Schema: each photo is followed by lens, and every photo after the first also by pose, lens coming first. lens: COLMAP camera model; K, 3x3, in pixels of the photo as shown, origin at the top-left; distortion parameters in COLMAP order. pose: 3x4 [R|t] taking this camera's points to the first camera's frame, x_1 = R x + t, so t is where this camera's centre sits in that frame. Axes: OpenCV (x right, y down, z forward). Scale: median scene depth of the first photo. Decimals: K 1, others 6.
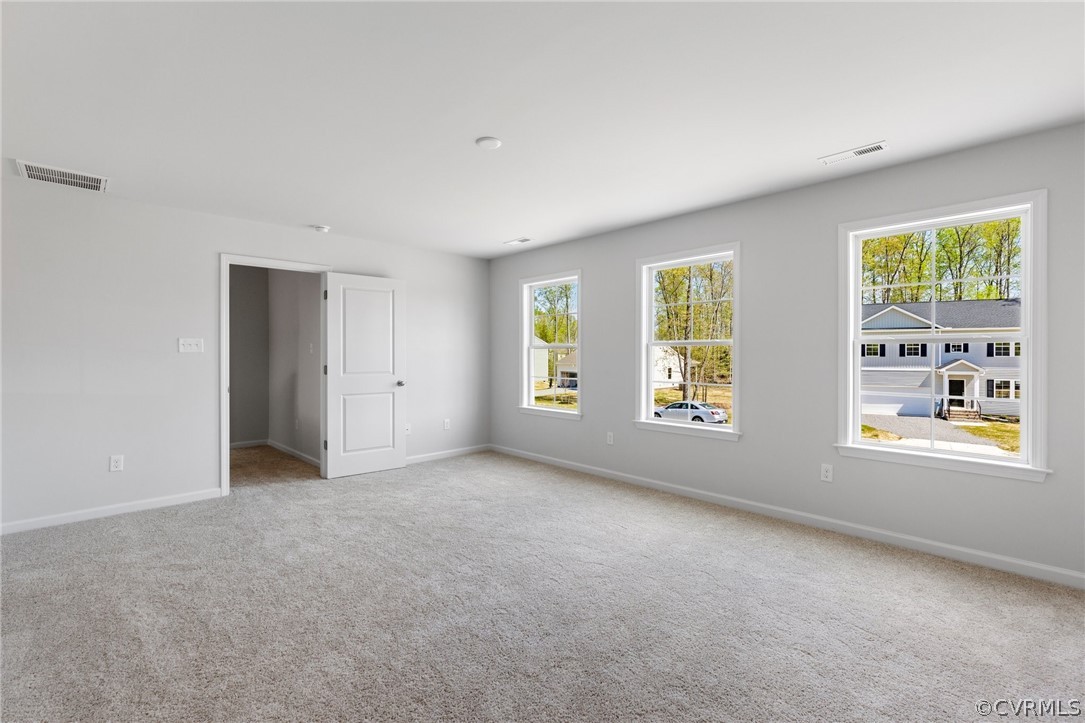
lens RADIAL K [[490.0, 0, 544.5], [0, 490.0, 356.8], [0, 0, 1]] dist [0.004410, -0.001138]
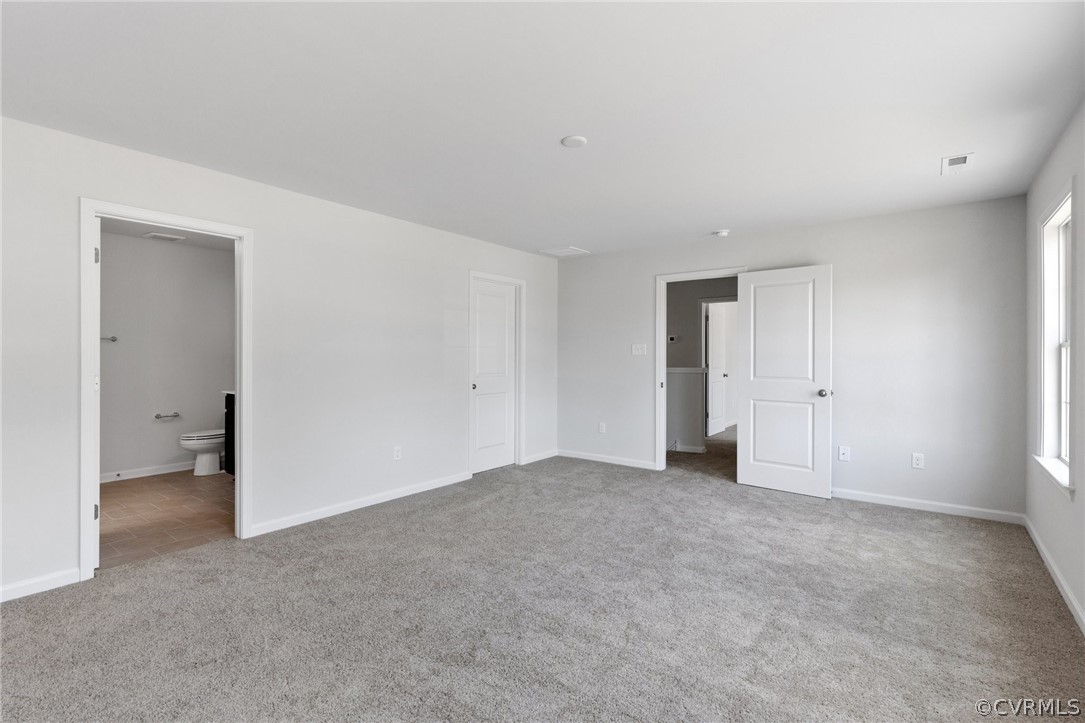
lens RADIAL K [[511.1, 0, 535.8], [0, 511.1, 353.4], [0, 0, 1]] dist [0.004836, 0.000091]
pose [[0.138690, -0.001268, -0.990335, 0.575842], [-0.007611, 0.999968, -0.002346, -0.006960], [0.990307, 0.007863, 0.138676, 0.501615]]
